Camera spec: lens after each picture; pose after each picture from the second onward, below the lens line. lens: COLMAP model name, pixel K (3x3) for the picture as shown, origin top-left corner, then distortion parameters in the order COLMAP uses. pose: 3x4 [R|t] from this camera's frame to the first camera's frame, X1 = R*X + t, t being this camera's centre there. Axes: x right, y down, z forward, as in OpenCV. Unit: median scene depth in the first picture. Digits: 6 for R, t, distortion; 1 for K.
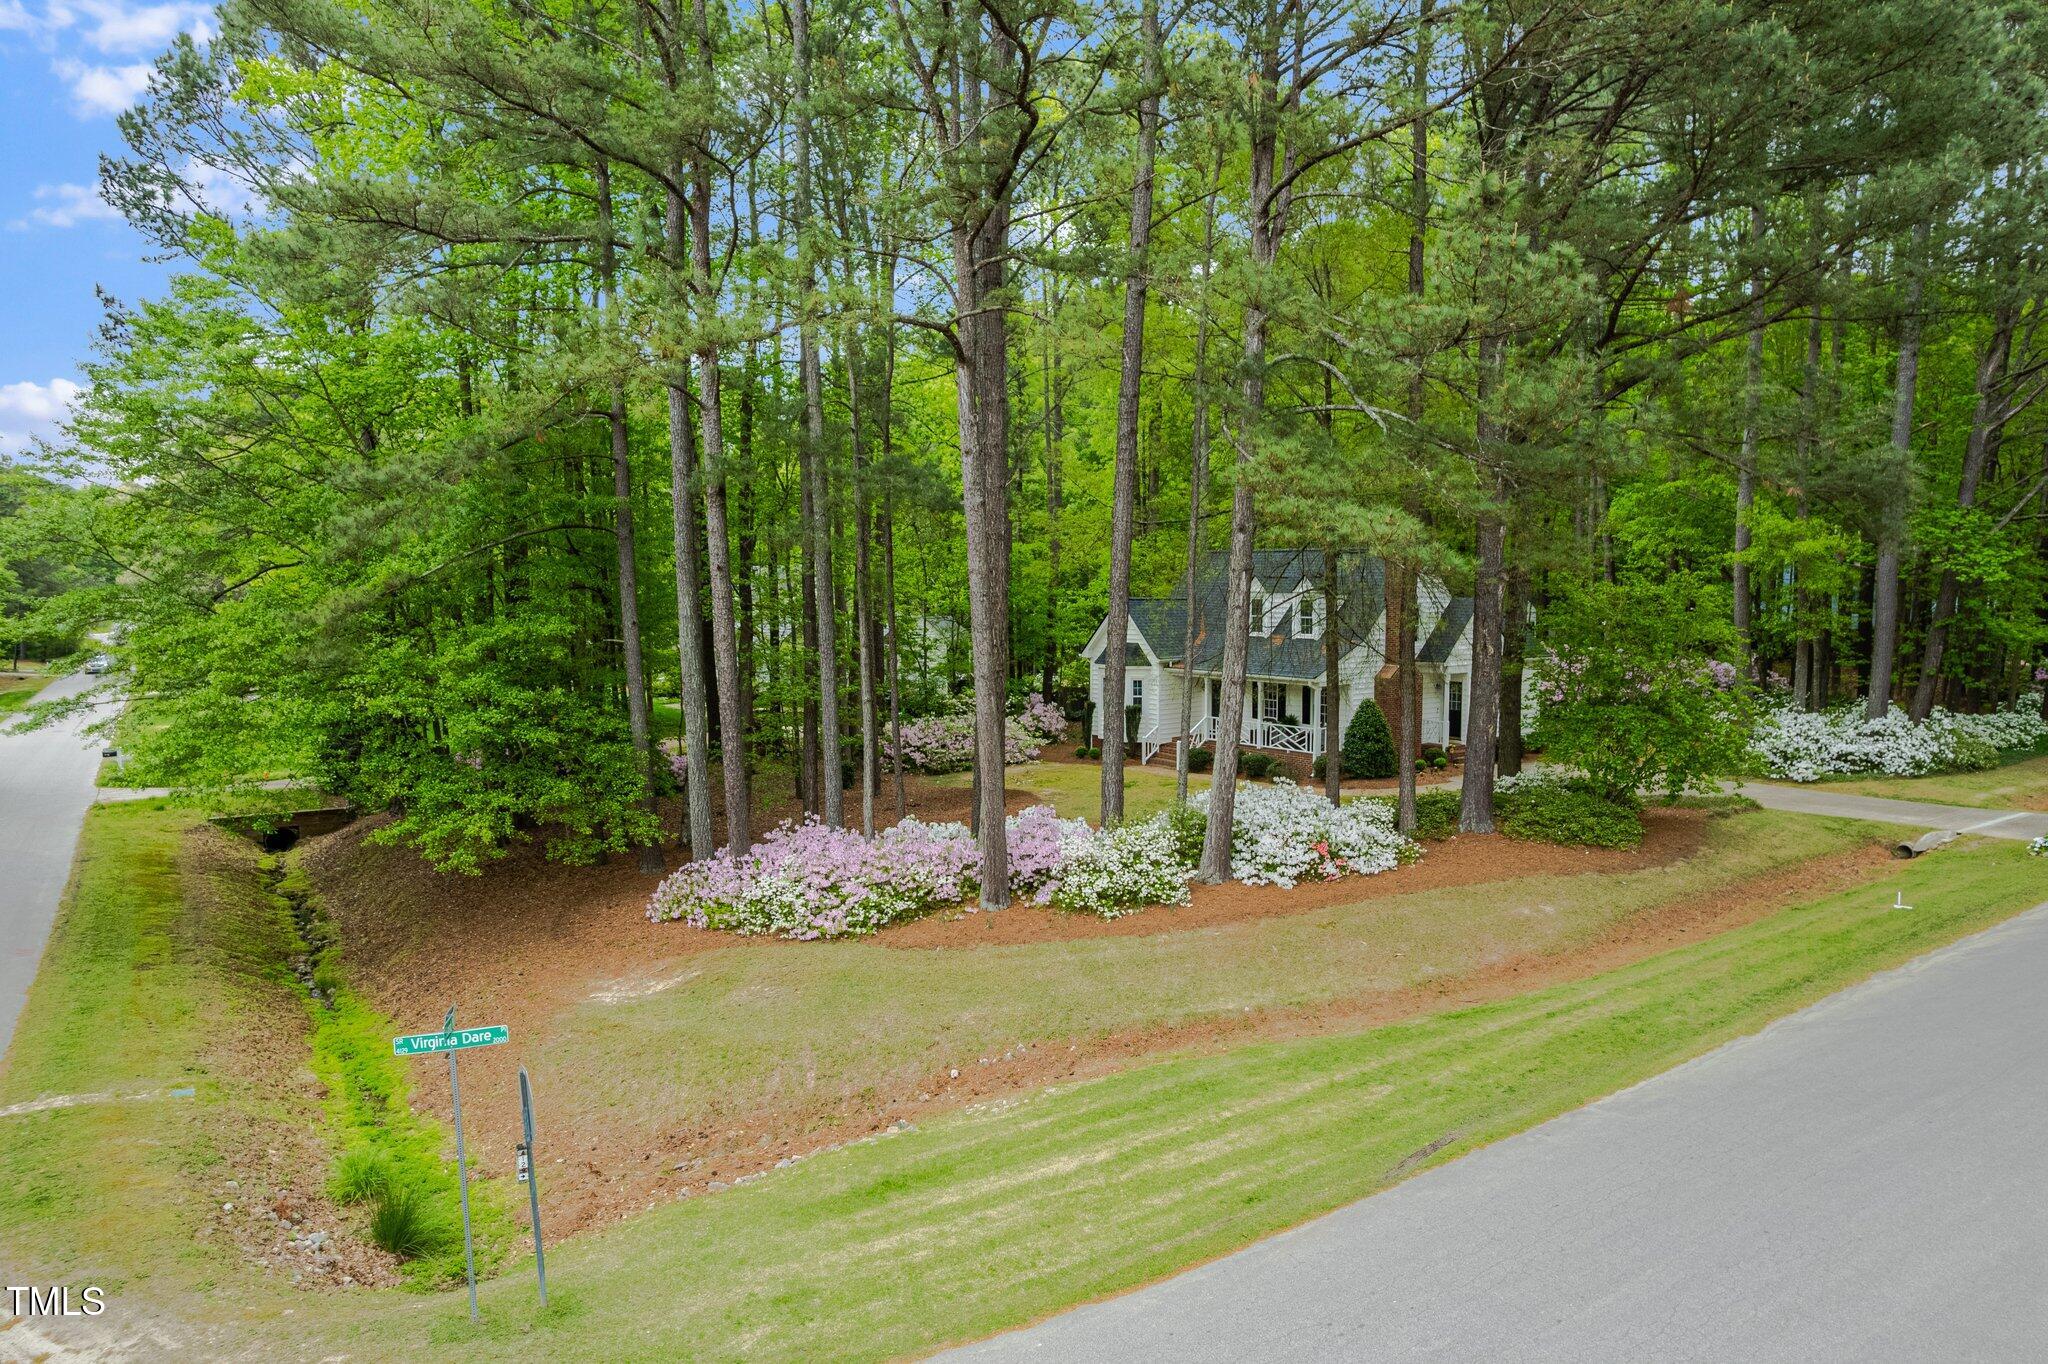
lens RADIAL K [[1299.0, 0, 1021.5], [0, 1299.0, 686.0], [0, 0, 1]] dist [-0.010003, 0.007074]
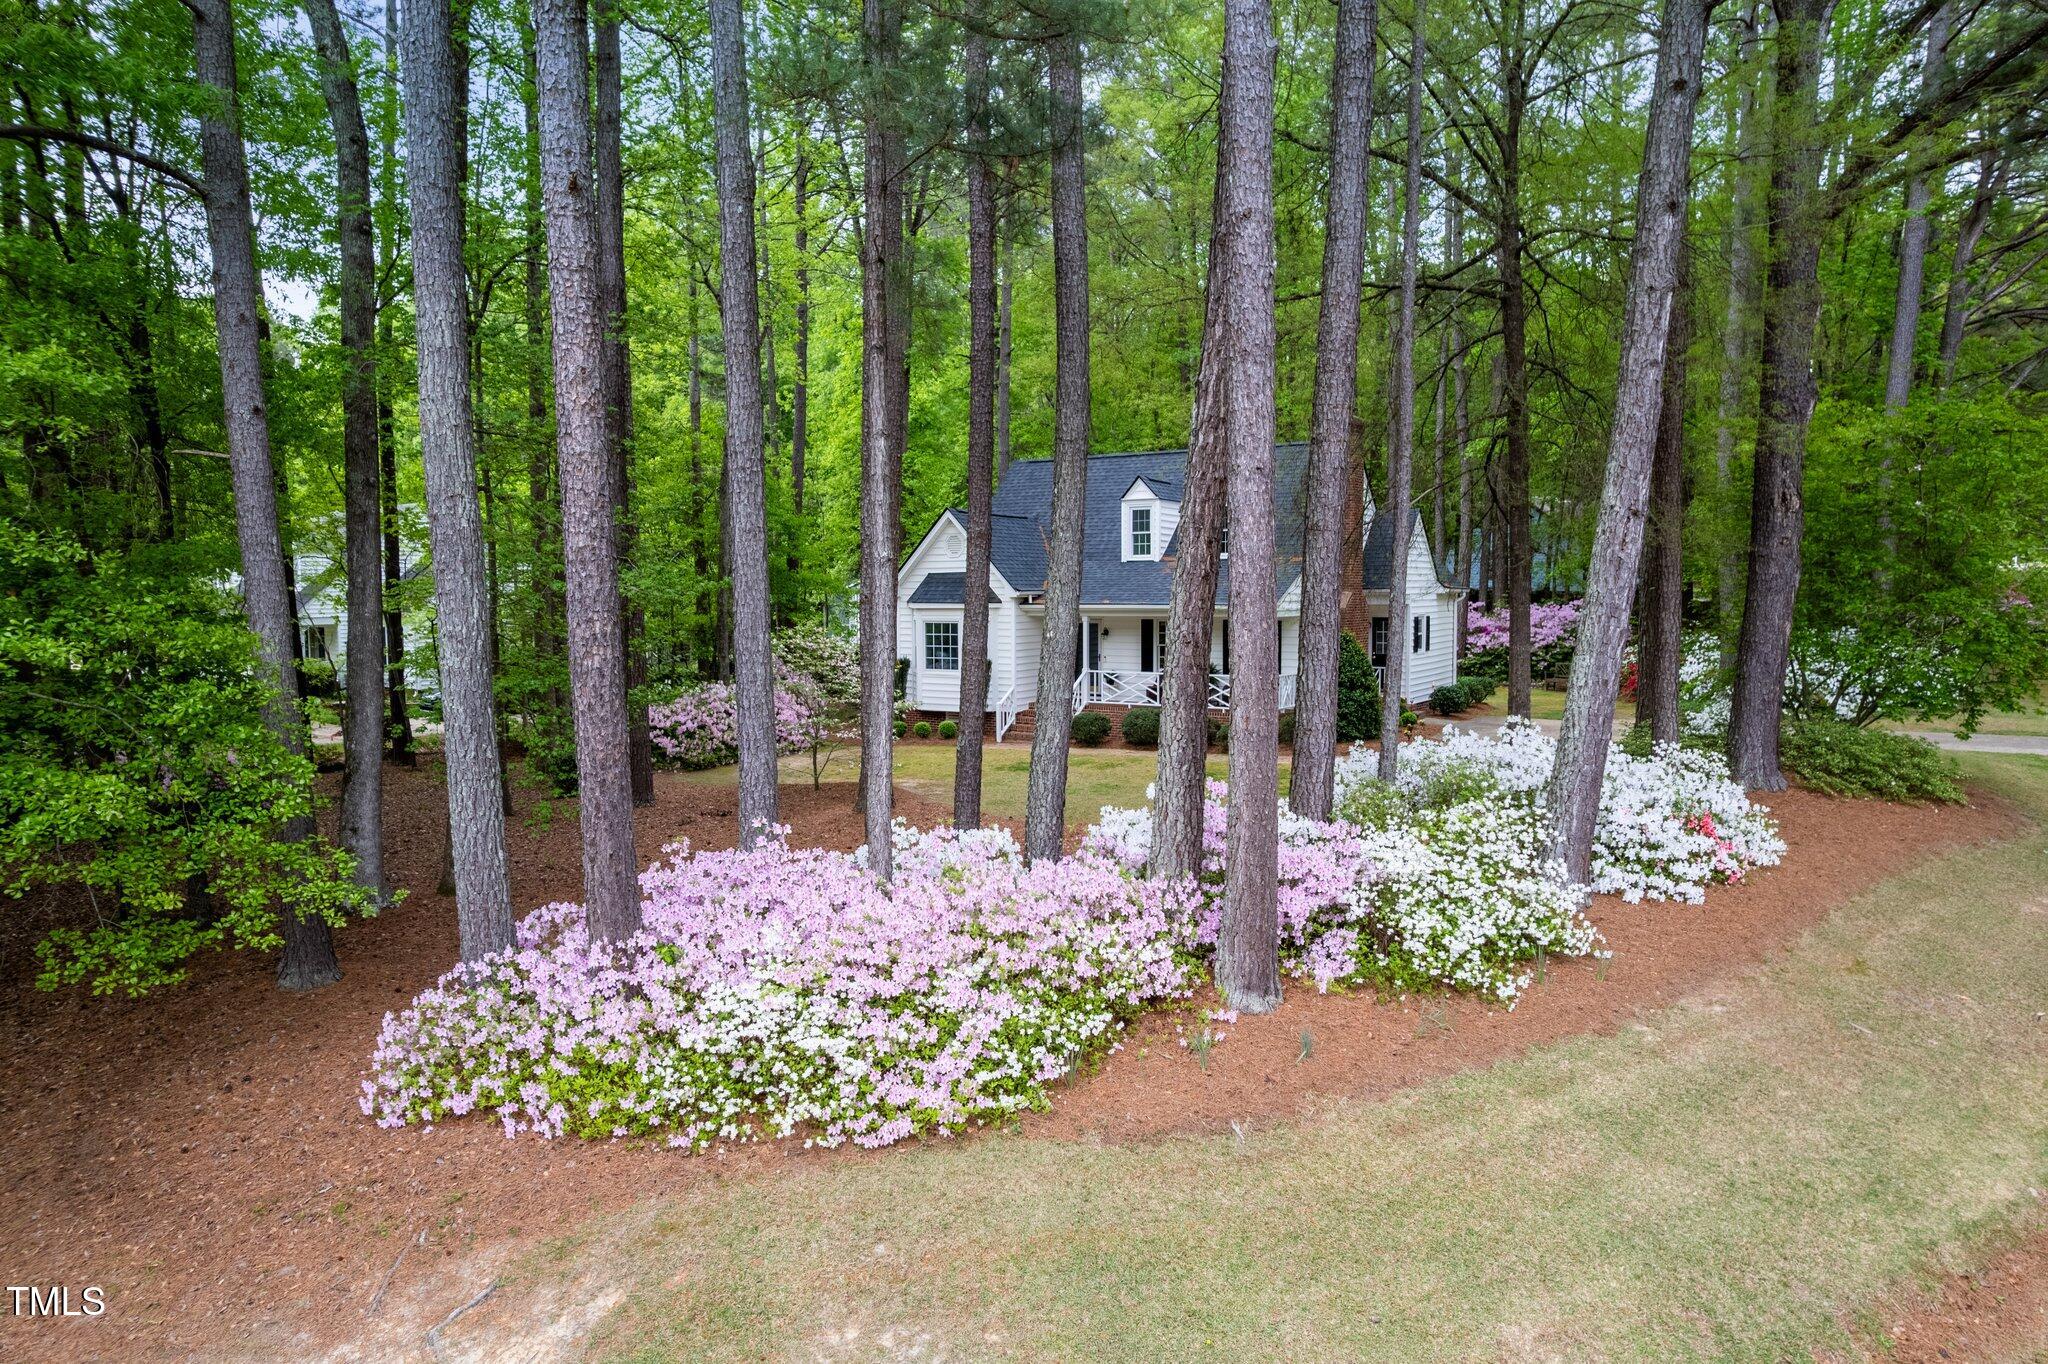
lens RADIAL K [[1299.0, 0, 1028.0], [0, 1299.0, 675.0], [0, 0, 1]] dist [-0.010003, 0.007074]
pose [[0.942691, -0.022443, 0.332912, -0.224368], [0.027874, 0.999545, -0.011545, 0.057348], [-0.332502, 0.020163, 0.942887, 0.564984]]
